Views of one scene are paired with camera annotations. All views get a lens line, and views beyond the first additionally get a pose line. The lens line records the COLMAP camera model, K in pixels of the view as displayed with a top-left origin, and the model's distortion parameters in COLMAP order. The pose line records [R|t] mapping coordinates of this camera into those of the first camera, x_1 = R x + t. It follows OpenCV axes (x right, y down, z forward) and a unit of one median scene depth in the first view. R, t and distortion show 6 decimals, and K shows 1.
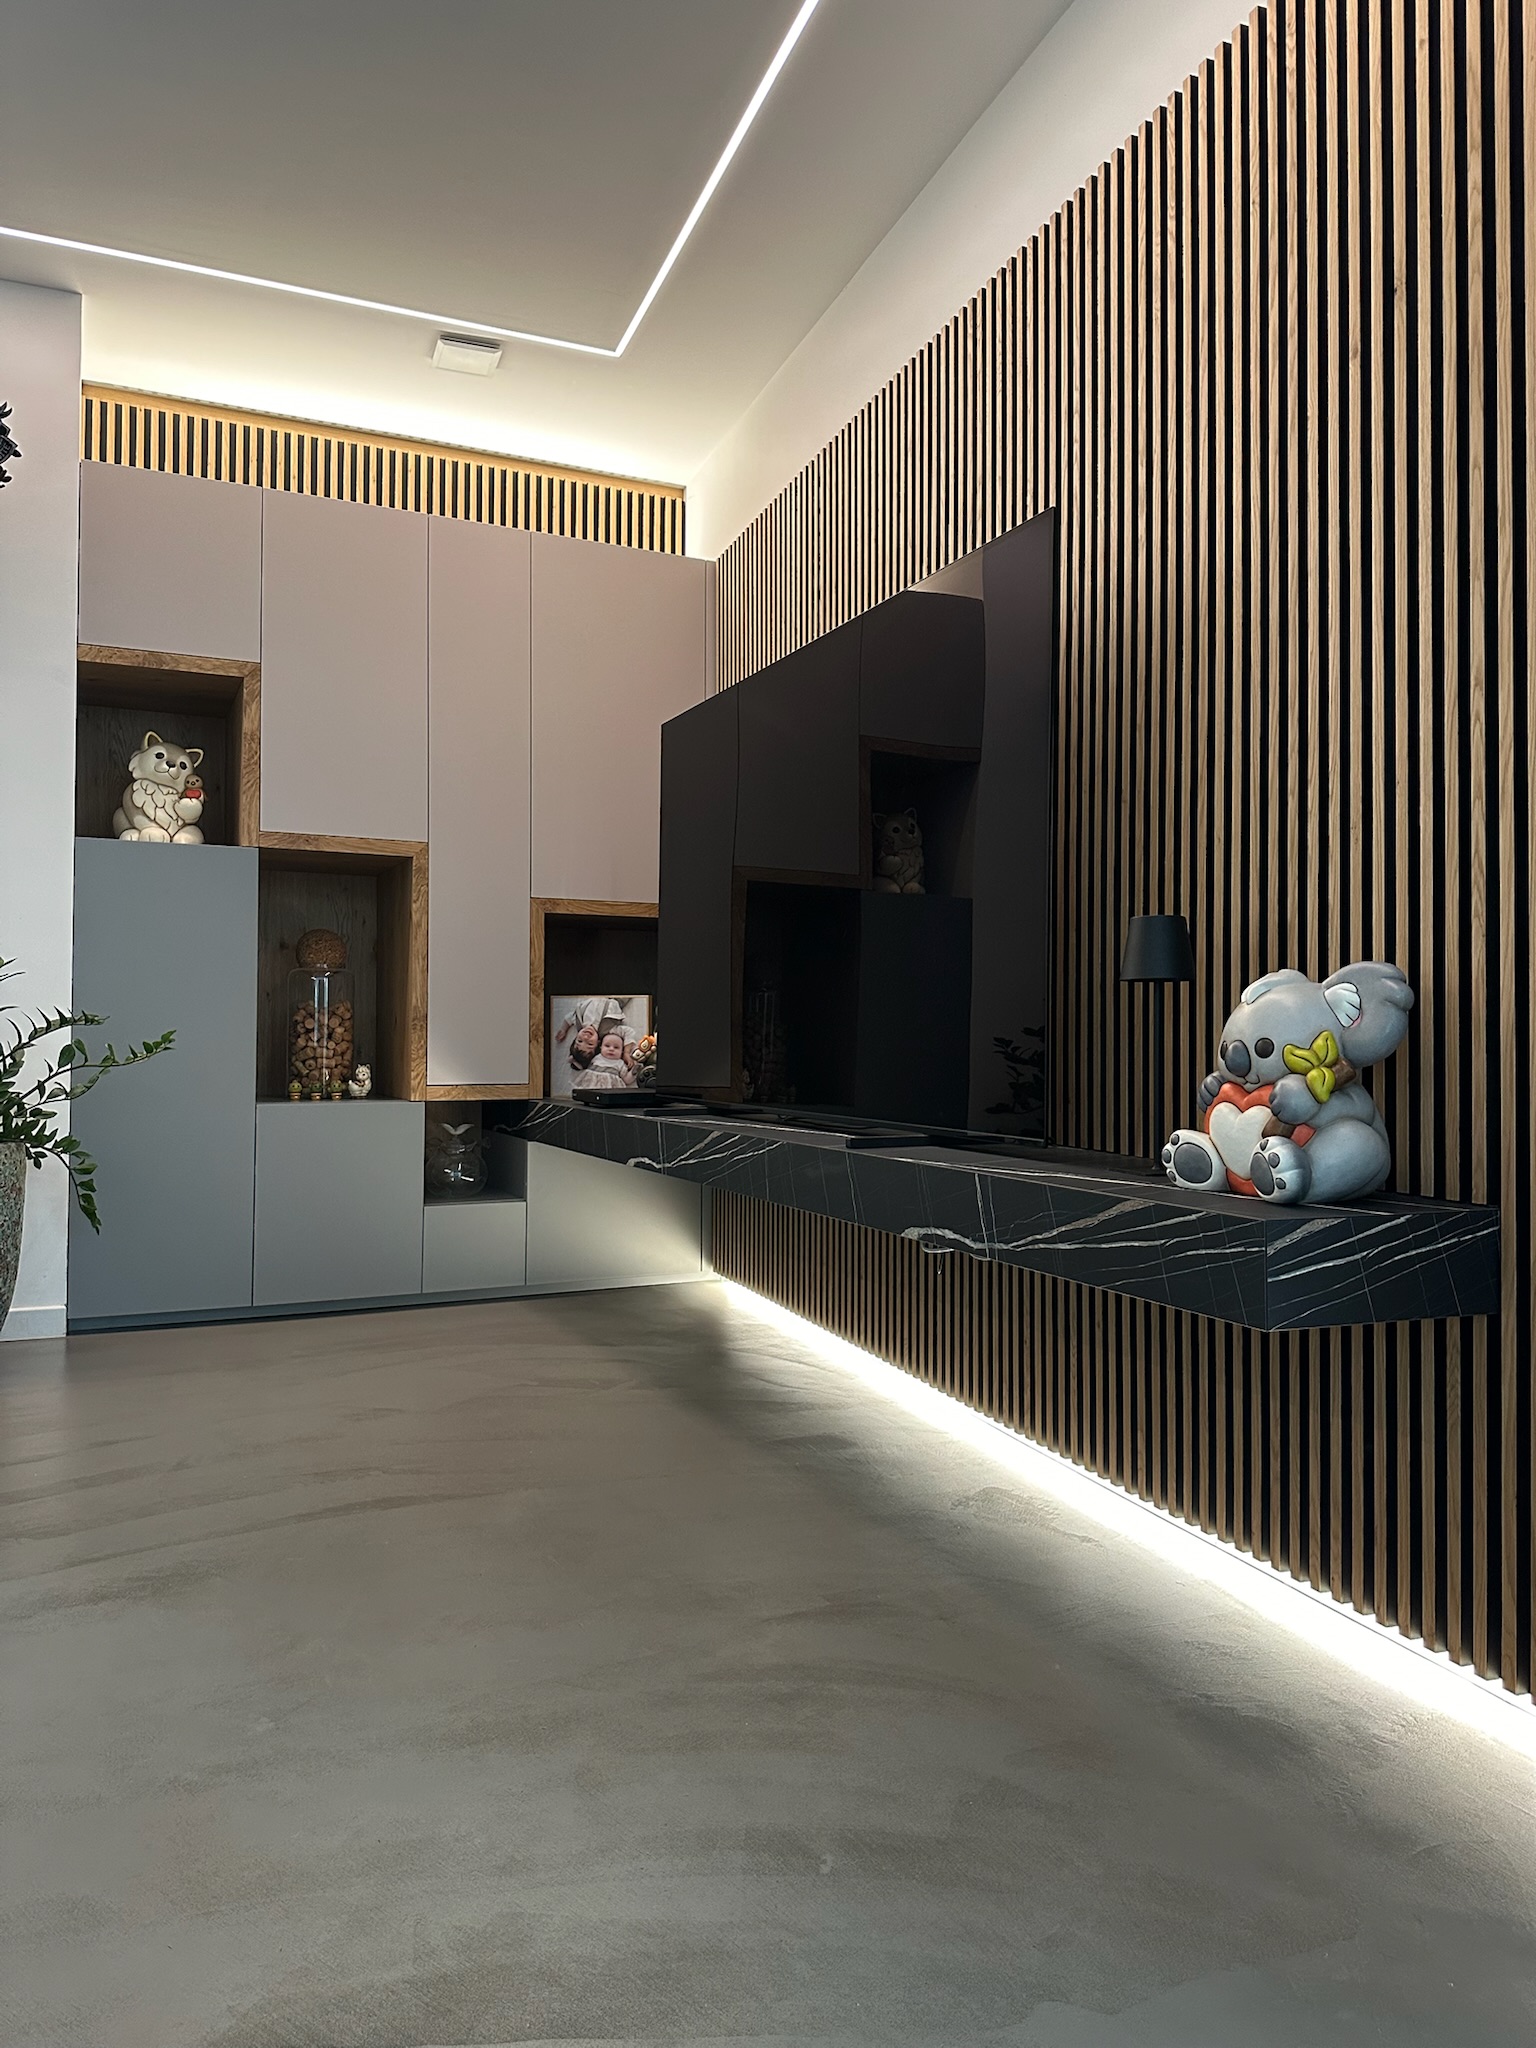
lens RADIAL K [[1433.1, 0, 763.3], [0, 1433.1, 1006.6], [0, 0, 1]] dist [0.090035, -0.136506]
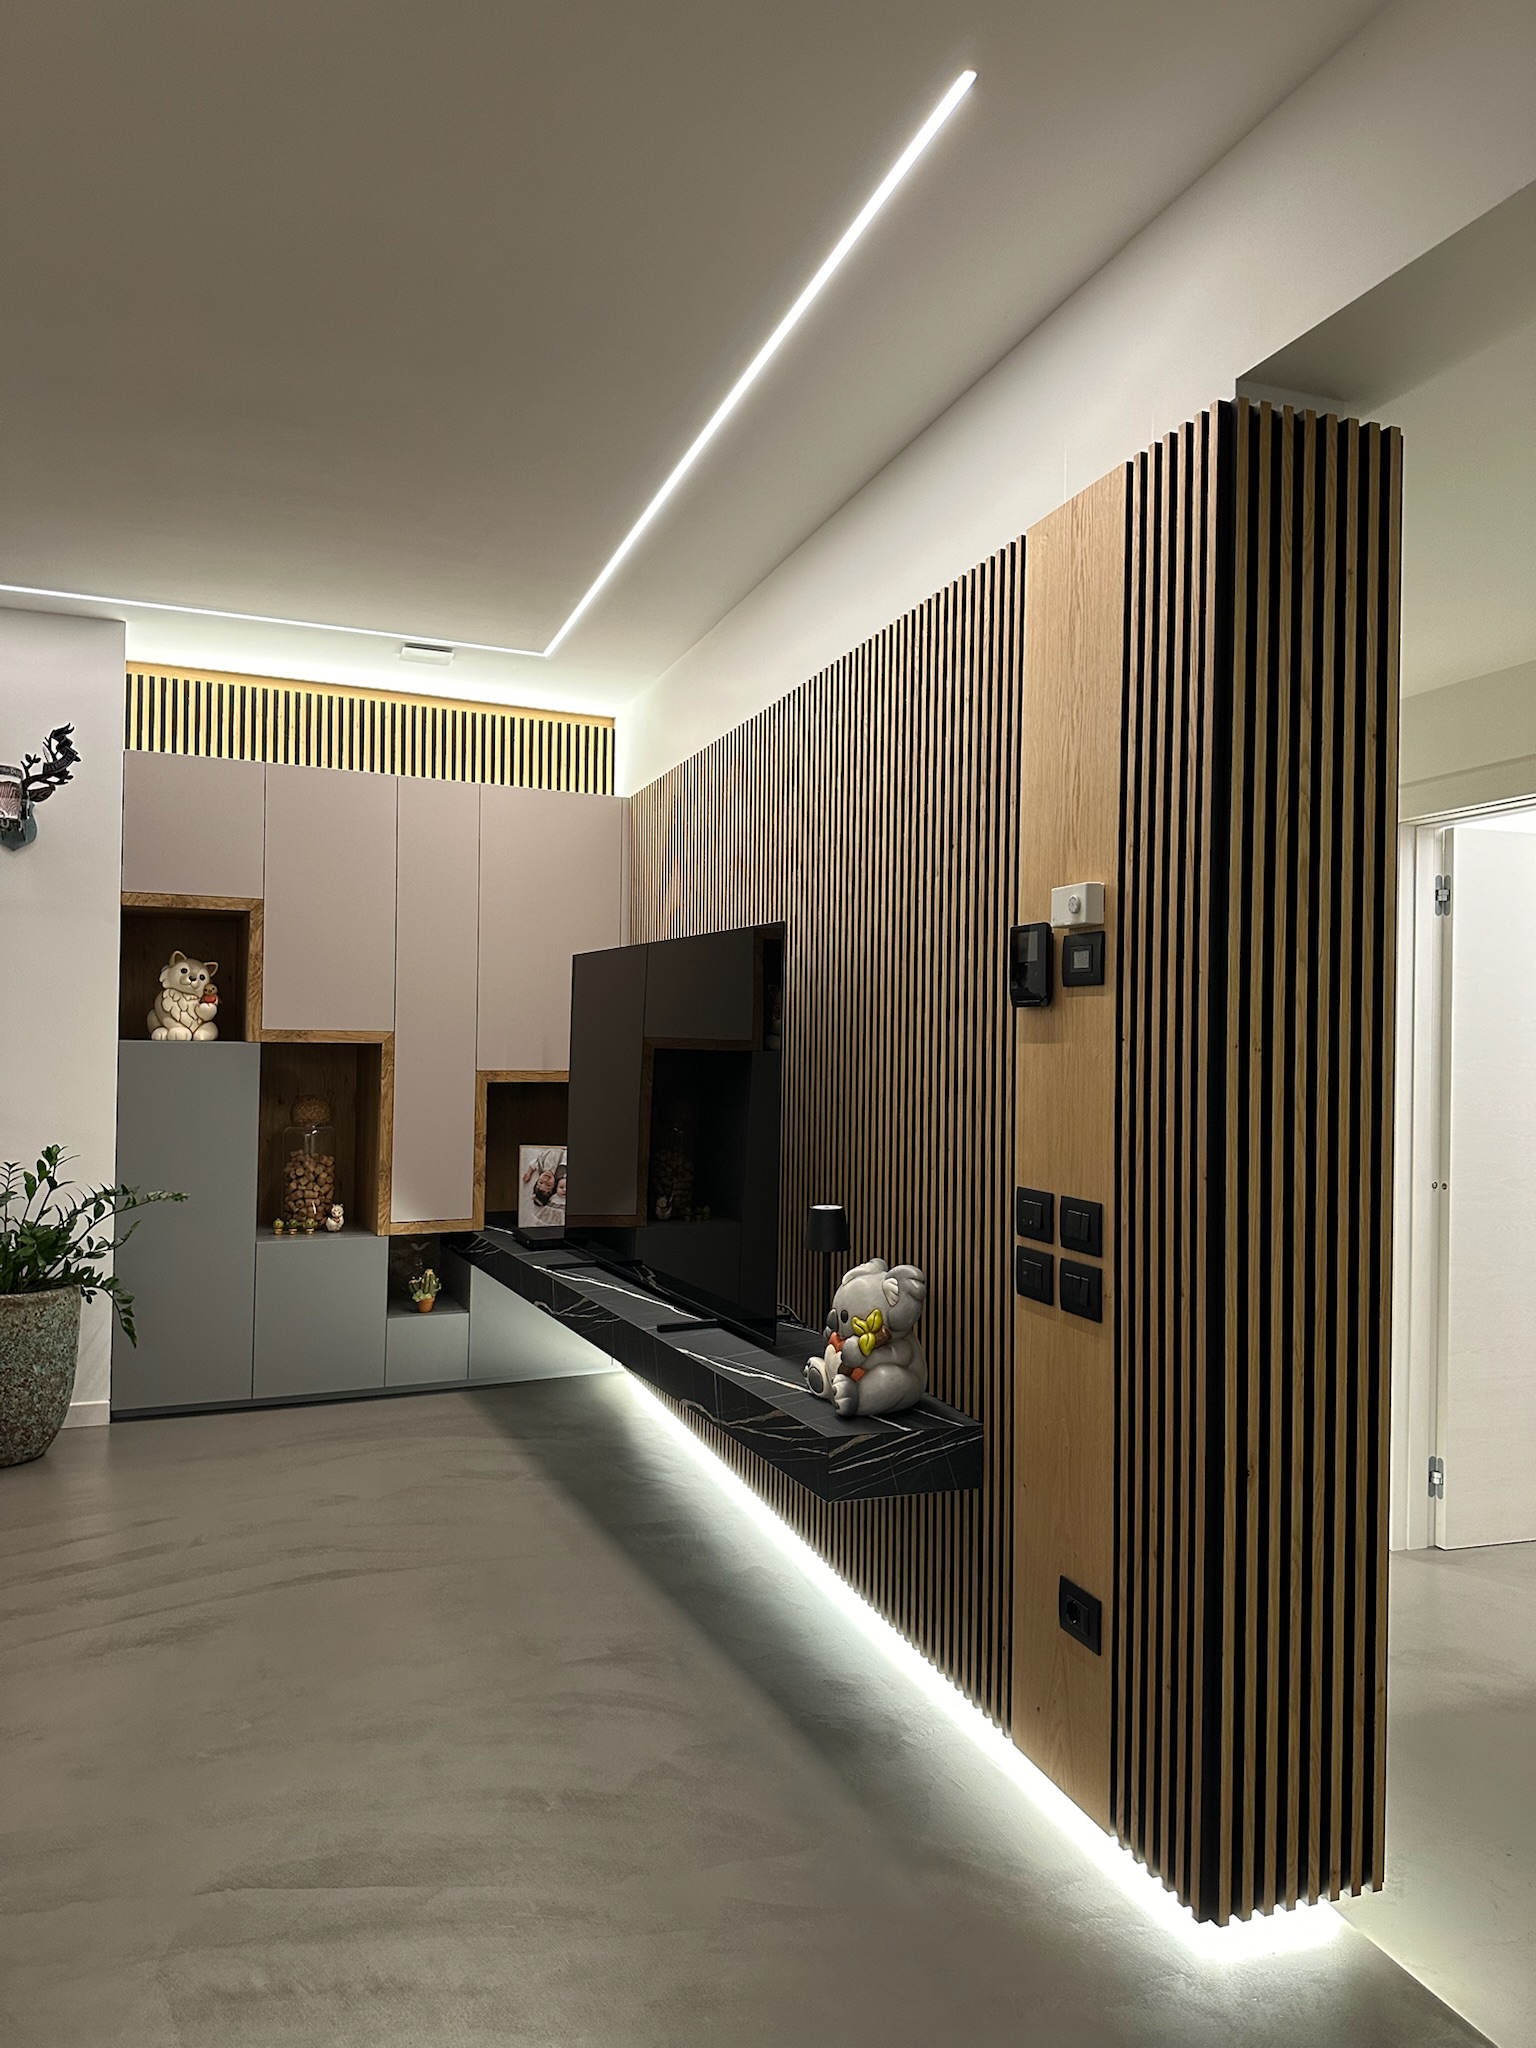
lens RADIAL K [[1417.0, 0, 778.8], [0, 1417.0, 1015.6], [0, 0, 1]] dist [0.106098, -0.191166]
pose [[0.999956, 0.009305, 0.001504, 0.110464], [-0.009310, 0.999952, 0.003028, -0.141395], [-0.001476, -0.003042, 0.999994, -0.275270]]
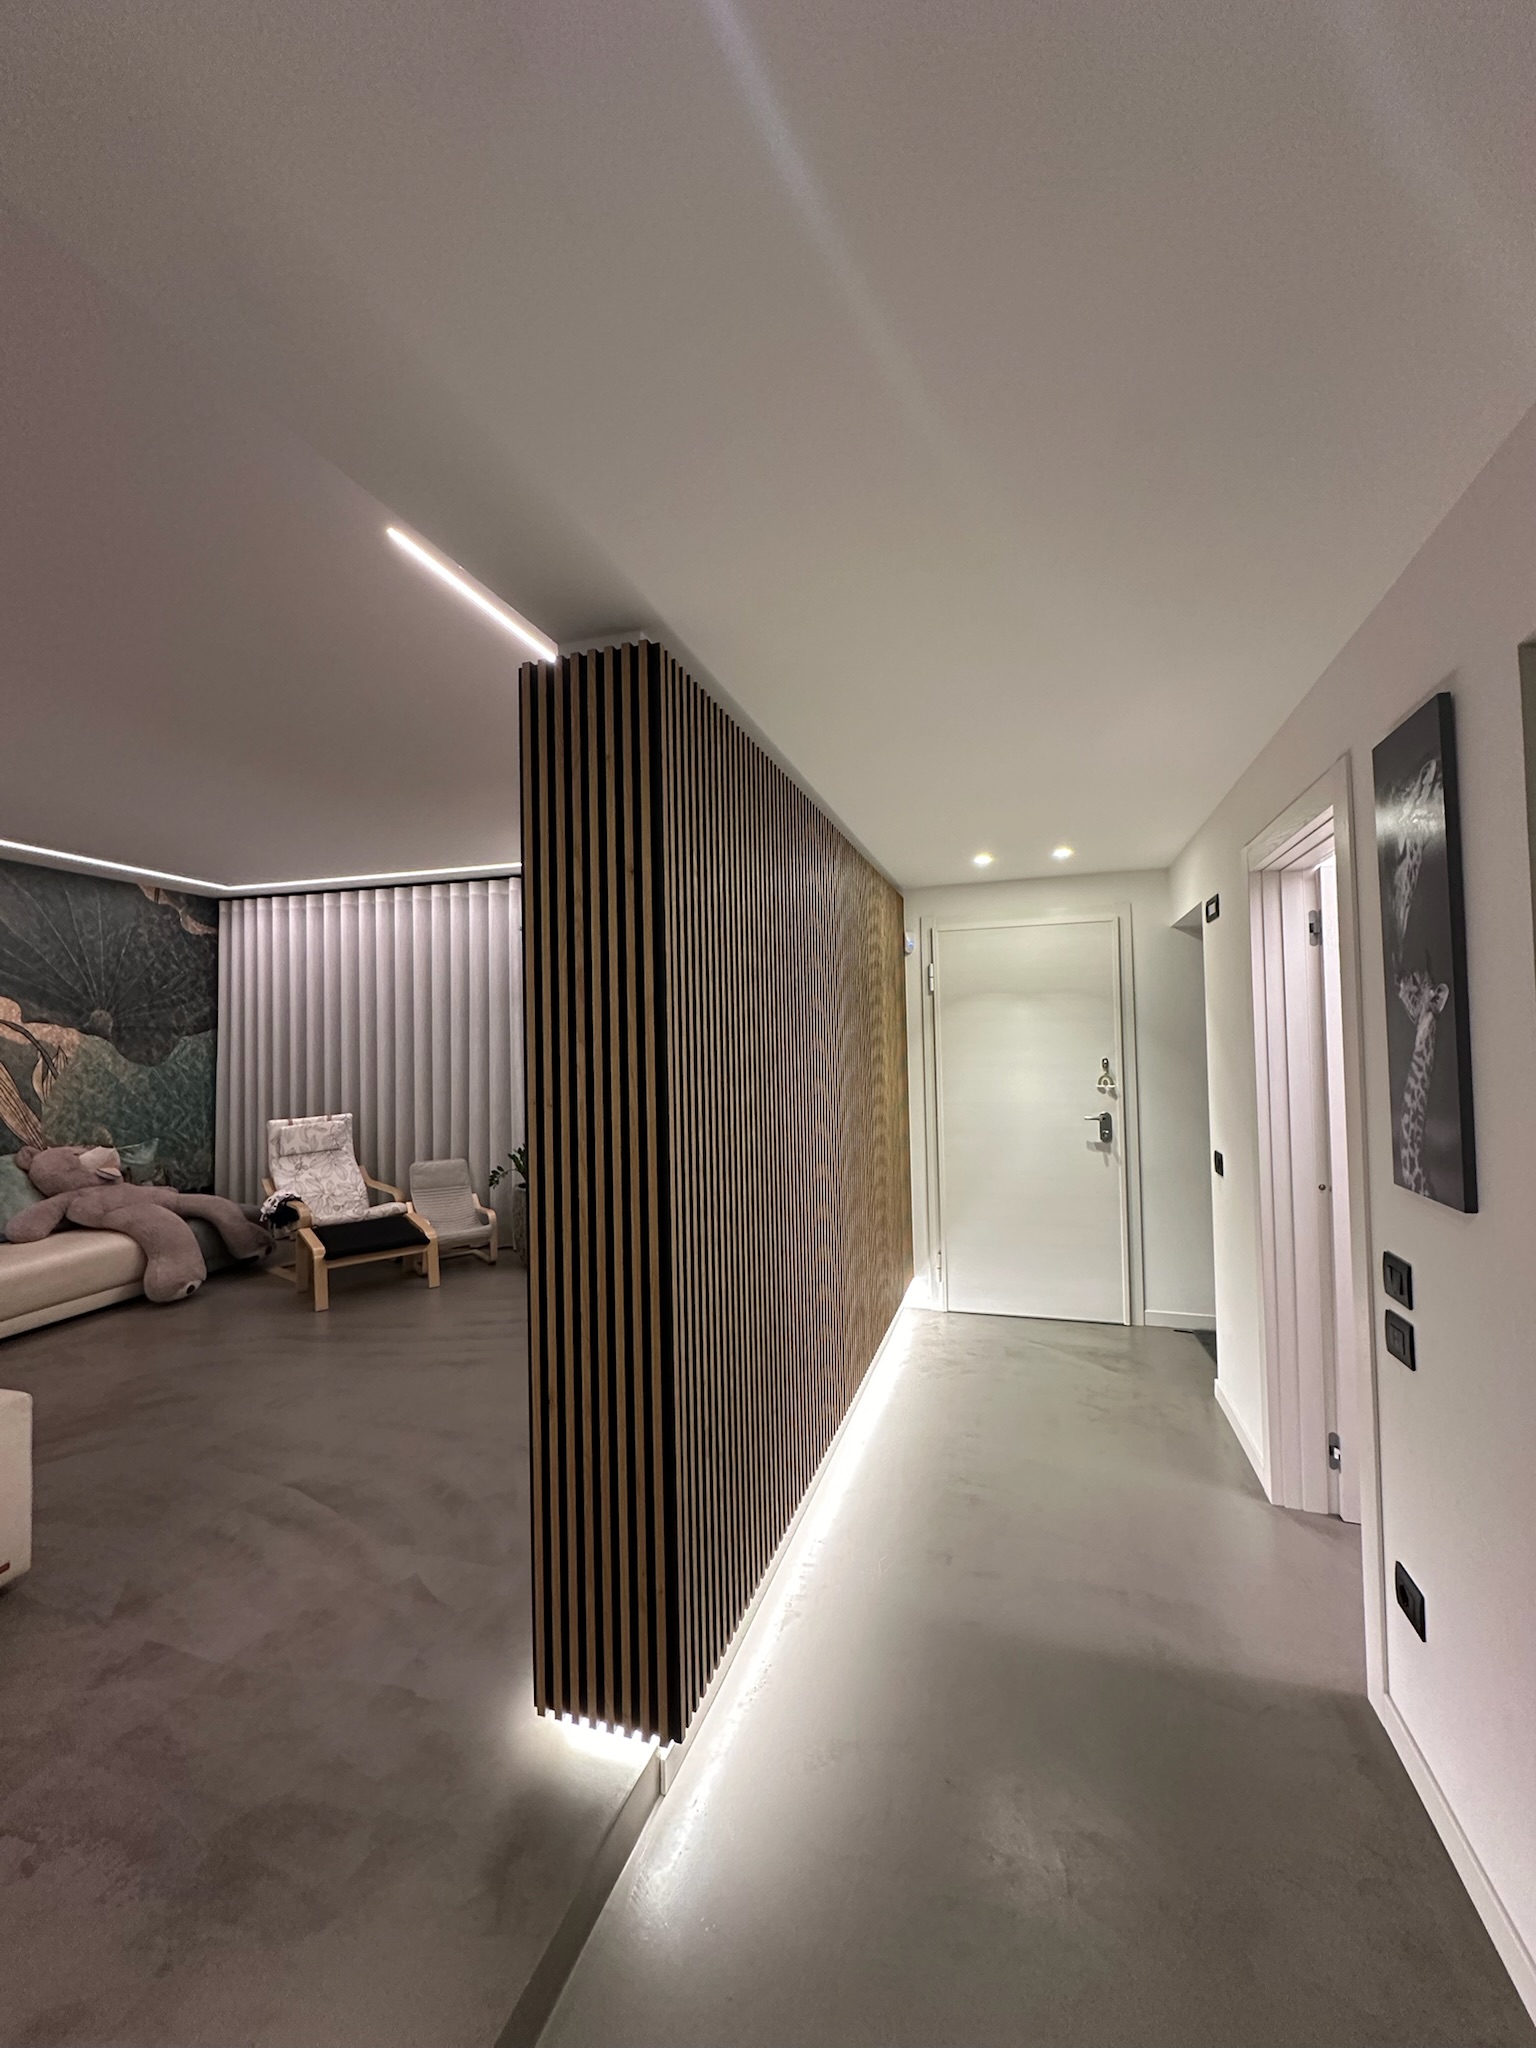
lens RADIAL K [[815.0, 0, 770.2], [0, 815.0, 1023.0], [0, 0, 1]] dist [-0.001549, 0.000569]
pose [[0.803883, -0.036181, -0.593686, 0.642131], [0.038116, 0.999230, -0.009284, -0.164197], [0.593565, -0.015166, 0.804643, -0.022996]]
